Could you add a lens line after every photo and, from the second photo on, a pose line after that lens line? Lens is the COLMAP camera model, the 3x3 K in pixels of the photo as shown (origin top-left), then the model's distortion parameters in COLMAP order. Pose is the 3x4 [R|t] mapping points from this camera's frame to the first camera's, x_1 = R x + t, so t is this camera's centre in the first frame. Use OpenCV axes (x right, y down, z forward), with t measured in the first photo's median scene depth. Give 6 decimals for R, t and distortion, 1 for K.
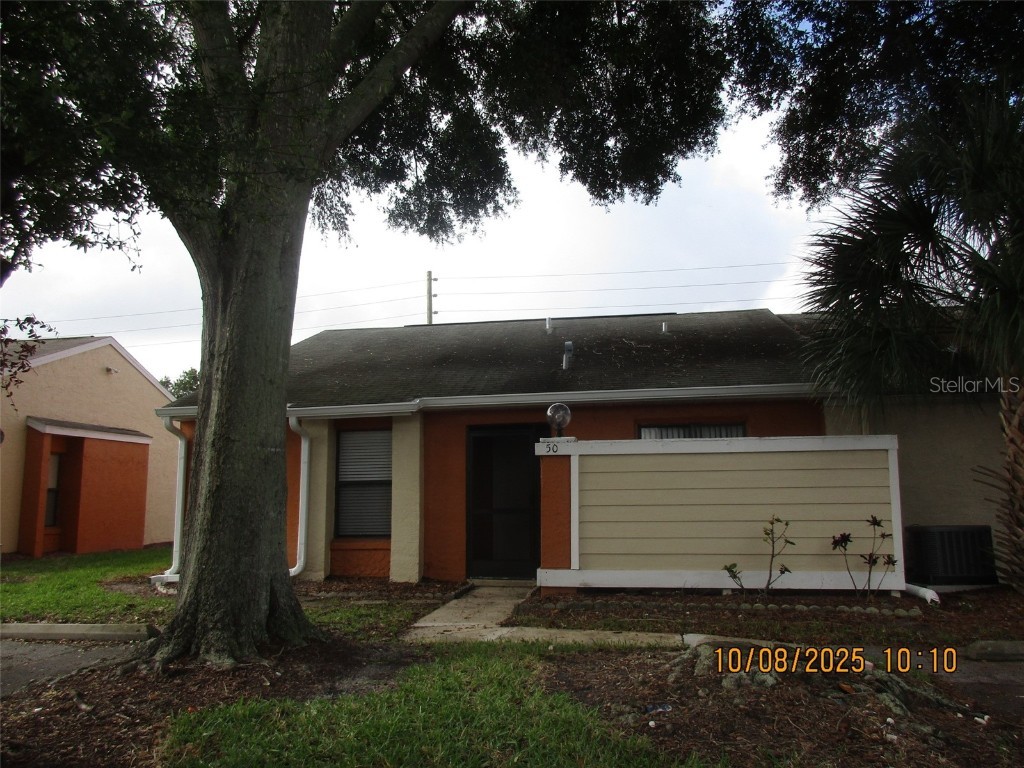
lens RADIAL K [[767.4, 0, 518.7], [0, 767.4, 385.6], [0, 0, 1]] dist [-0.003597, 0.003321]
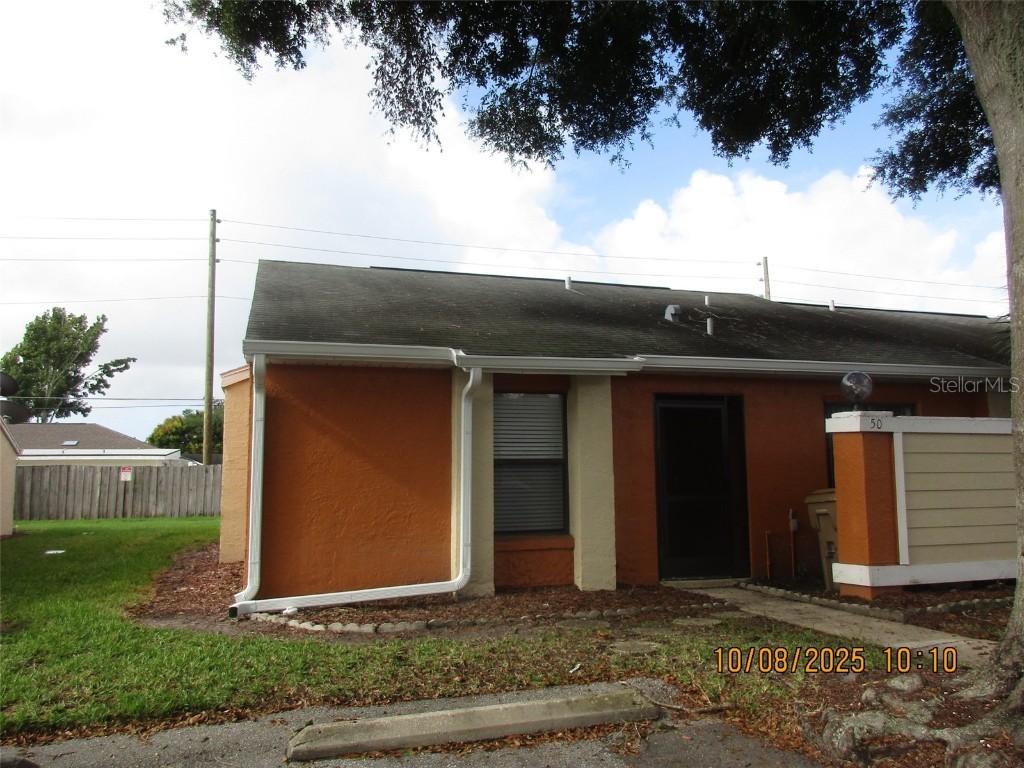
lens RADIAL K [[767.4, 0, 518.7], [0, 767.4, 385.6], [0, 0, 1]] dist [-0.003597, 0.003321]
pose [[0.900952, 0.053403, 0.430619, -0.554348], [-0.062626, 0.998011, 0.007259, 0.047628], [-0.429375, -0.033508, 0.902504, 0.331363]]
